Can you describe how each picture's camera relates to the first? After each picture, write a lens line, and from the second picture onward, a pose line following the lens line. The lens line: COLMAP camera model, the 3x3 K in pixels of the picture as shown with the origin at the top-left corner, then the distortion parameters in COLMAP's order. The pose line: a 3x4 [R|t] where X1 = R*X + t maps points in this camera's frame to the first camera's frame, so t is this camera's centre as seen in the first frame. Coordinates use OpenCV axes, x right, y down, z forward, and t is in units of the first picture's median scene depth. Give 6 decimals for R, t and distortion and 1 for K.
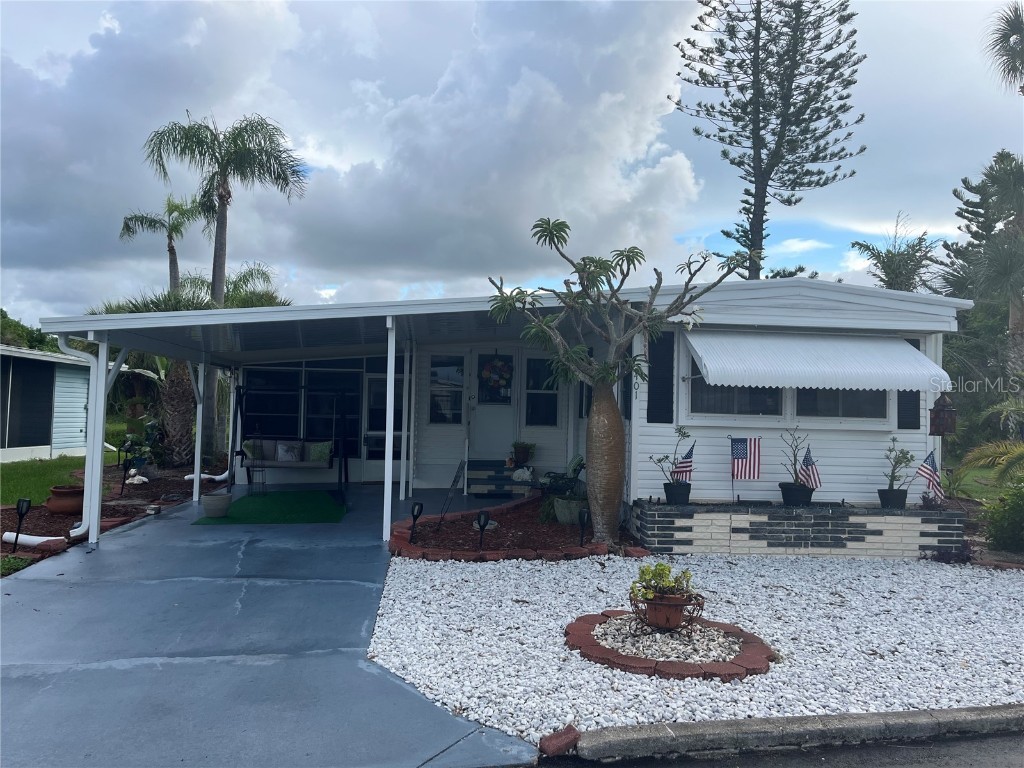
lens RADIAL K [[780.2, 0, 514.1], [0, 780.2, 386.1], [0, 0, 1]] dist [0.056904, -0.072588]
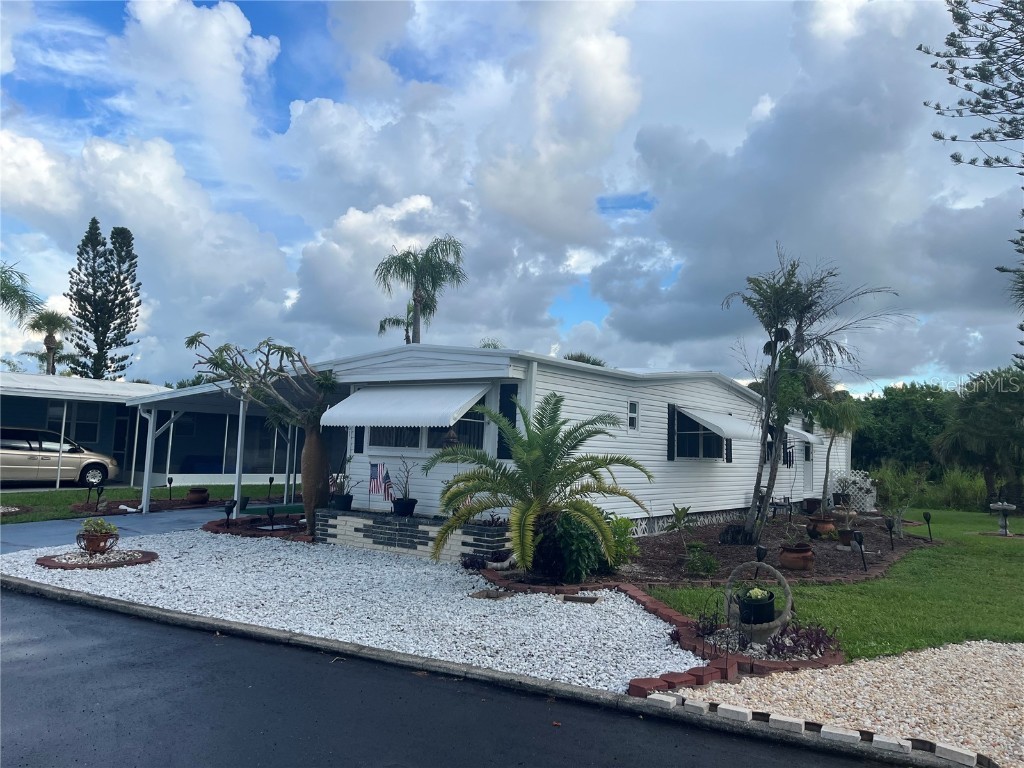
lens RADIAL K [[780.2, 0, 514.1], [0, 780.2, 386.1], [0, 0, 1]] dist [0.056904, -0.072588]
pose [[0.754668, -0.051182, -0.654107, 0.856847], [0.008742, 0.997649, -0.067977, 0.016207], [0.656049, 0.045582, 0.753341, 0.076183]]
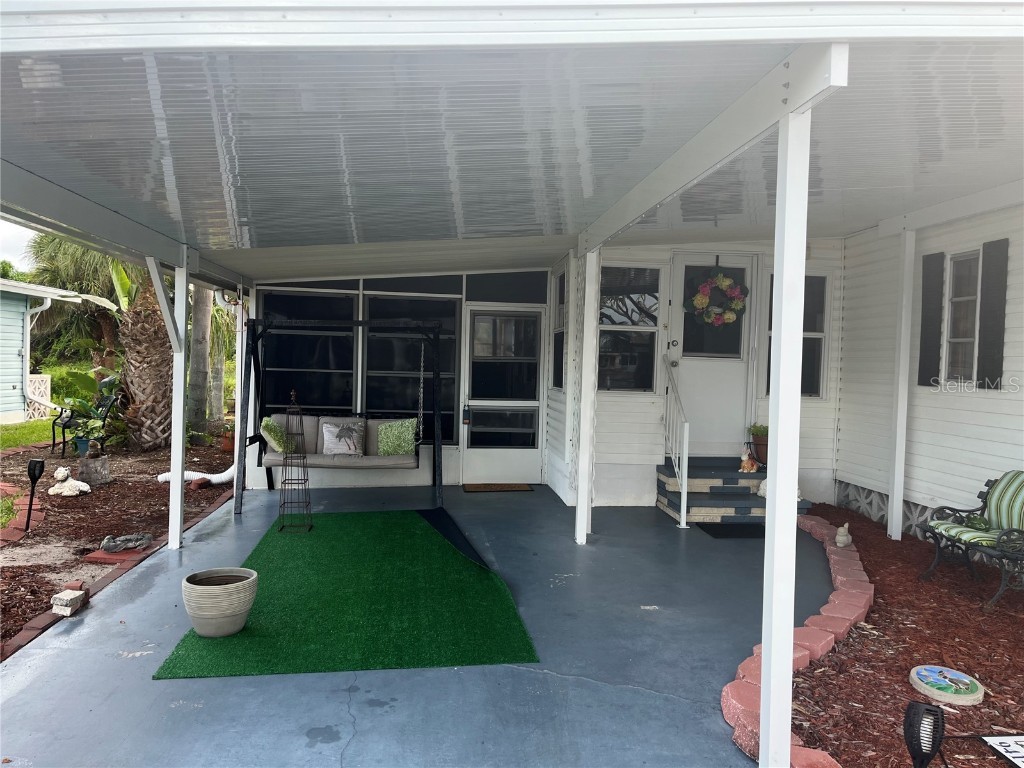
lens RADIAL K [[773.8, 0, 515.2], [0, 773.8, 387.8], [0, 0, 1]] dist [0.102576, -0.140743]
pose [[0.999893, 0.006567, 0.013057, -0.166671], [-0.007465, 0.997519, 0.070008, 0.007630], [-0.012565, -0.070098, 0.997461, 0.431798]]
